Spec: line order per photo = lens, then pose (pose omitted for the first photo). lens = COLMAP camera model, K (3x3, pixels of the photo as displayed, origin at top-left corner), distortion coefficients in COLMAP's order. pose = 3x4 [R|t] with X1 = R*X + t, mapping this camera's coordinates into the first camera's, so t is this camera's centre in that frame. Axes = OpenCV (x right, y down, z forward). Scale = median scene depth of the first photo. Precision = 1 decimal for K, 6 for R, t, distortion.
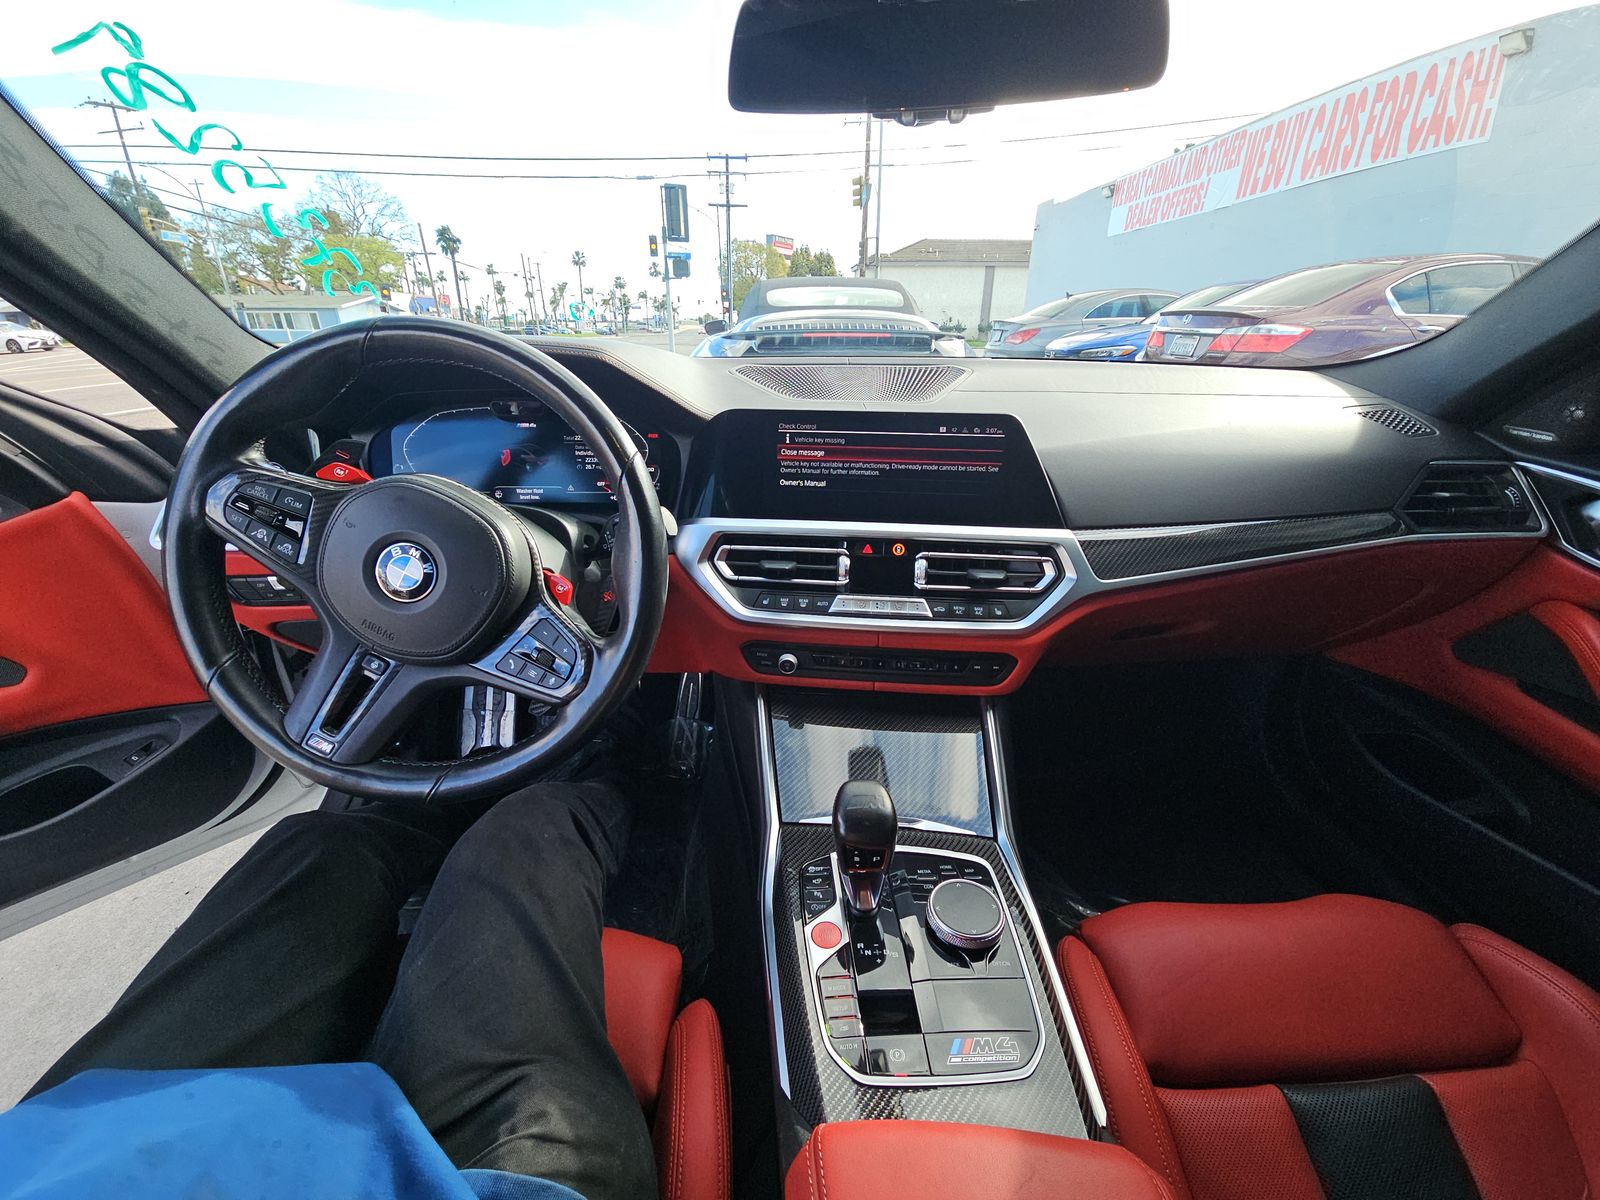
lens RADIAL K [[647.7, 0, 803.7], [0, 647.7, 602.8], [0, 0, 1]] dist [0.008861, -0.007056]
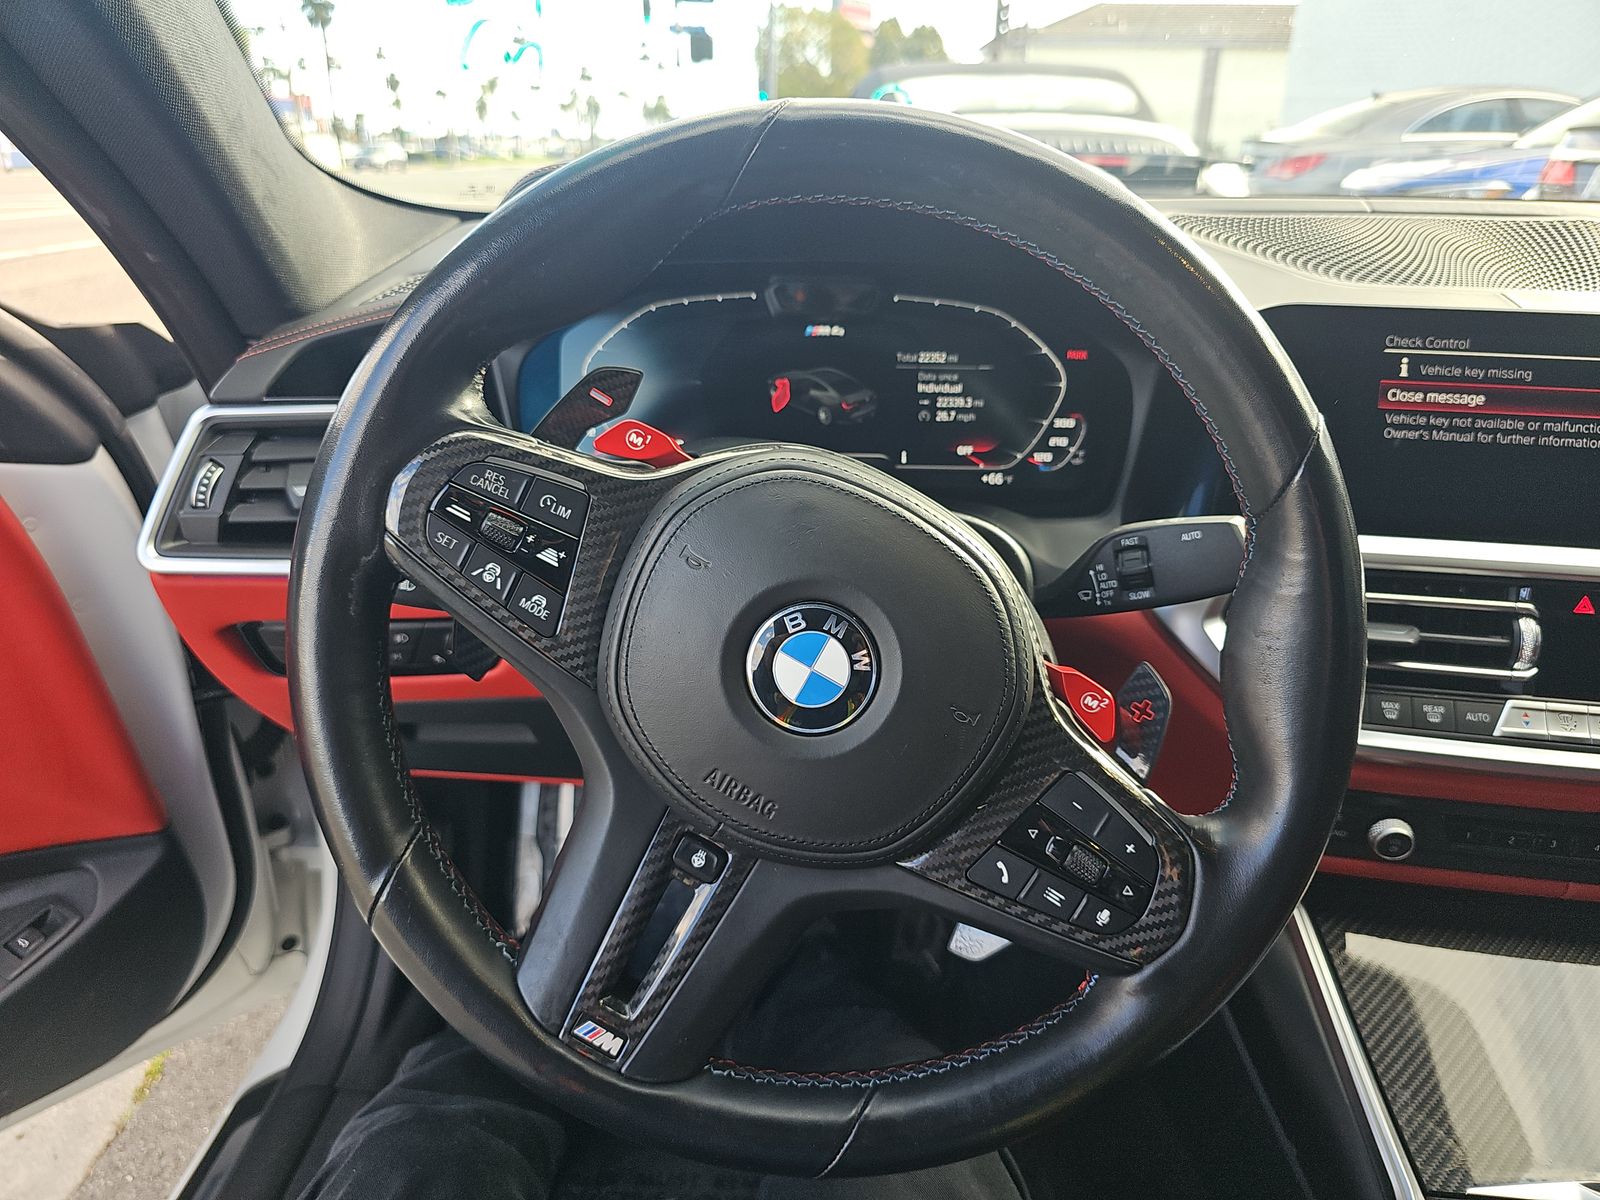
lens RADIAL K [[1062.1, 0, 803.7], [0, 1062.1, 586.7], [0, 0, 1]] dist [0.044256, -0.043965]
pose [[0.998057, 0.028981, -0.055159, -0.419828], [-0.029685, 0.999487, -0.011989, -0.069197], [0.054783, 0.013604, 0.998406, 0.187097]]
